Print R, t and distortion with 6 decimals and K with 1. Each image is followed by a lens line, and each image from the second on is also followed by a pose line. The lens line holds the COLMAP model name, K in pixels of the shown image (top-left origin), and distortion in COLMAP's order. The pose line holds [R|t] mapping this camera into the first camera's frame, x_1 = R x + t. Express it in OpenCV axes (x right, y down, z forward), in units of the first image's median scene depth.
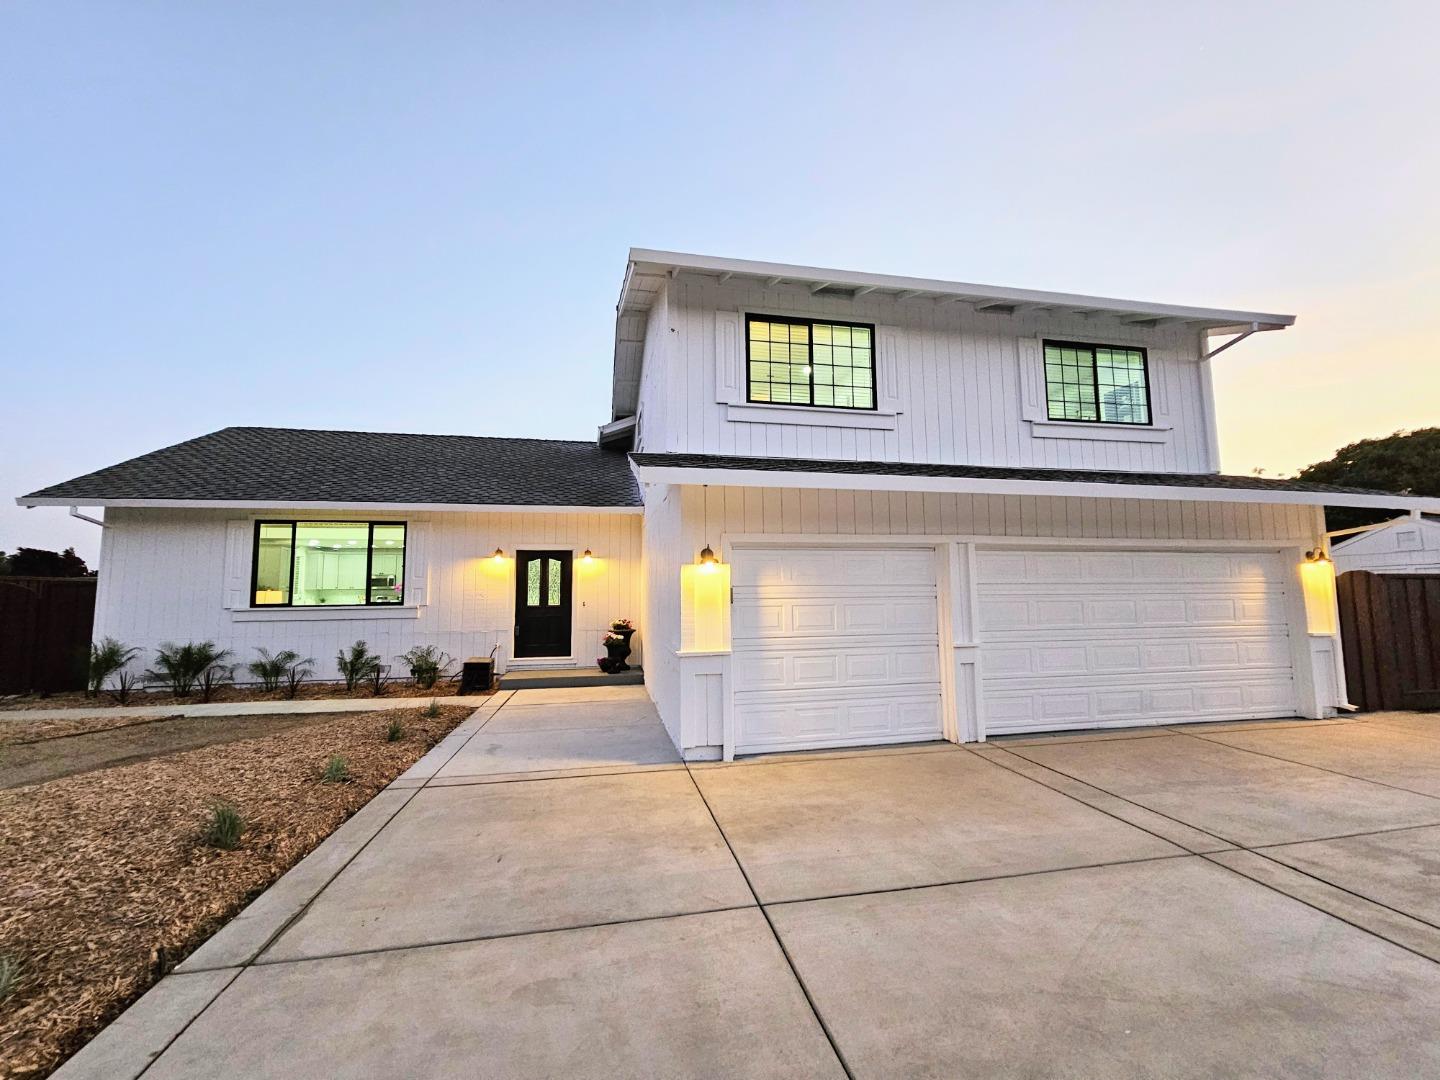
lens RADIAL K [[588.8, 0, 724.1], [0, 588.8, 534.7], [0, 0, 1]] dist [-0.003238, -0.000716]
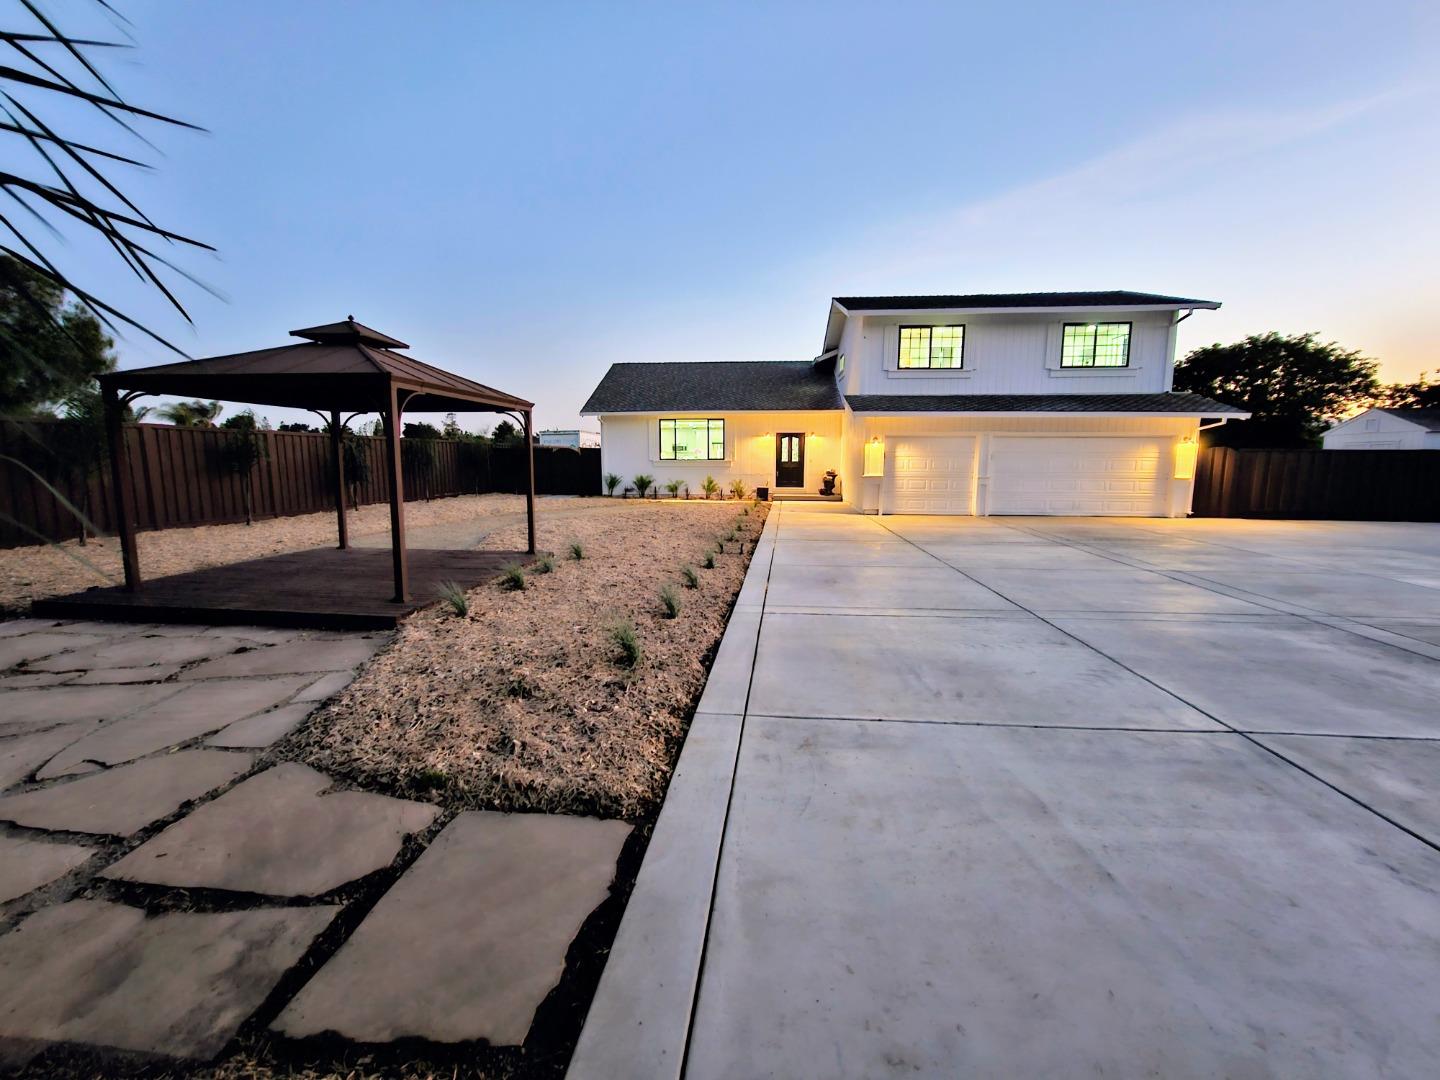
lens RADIAL K [[588.8, 0, 717.6], [0, 588.8, 531.0], [0, 0, 1]] dist [-0.003238, -0.000716]
pose [[0.954262, 0.047052, -0.295246, 0.055536], [0.018913, 0.976060, 0.216678, -0.090772], [0.298373, -0.212352, 0.930527, -1.040965]]
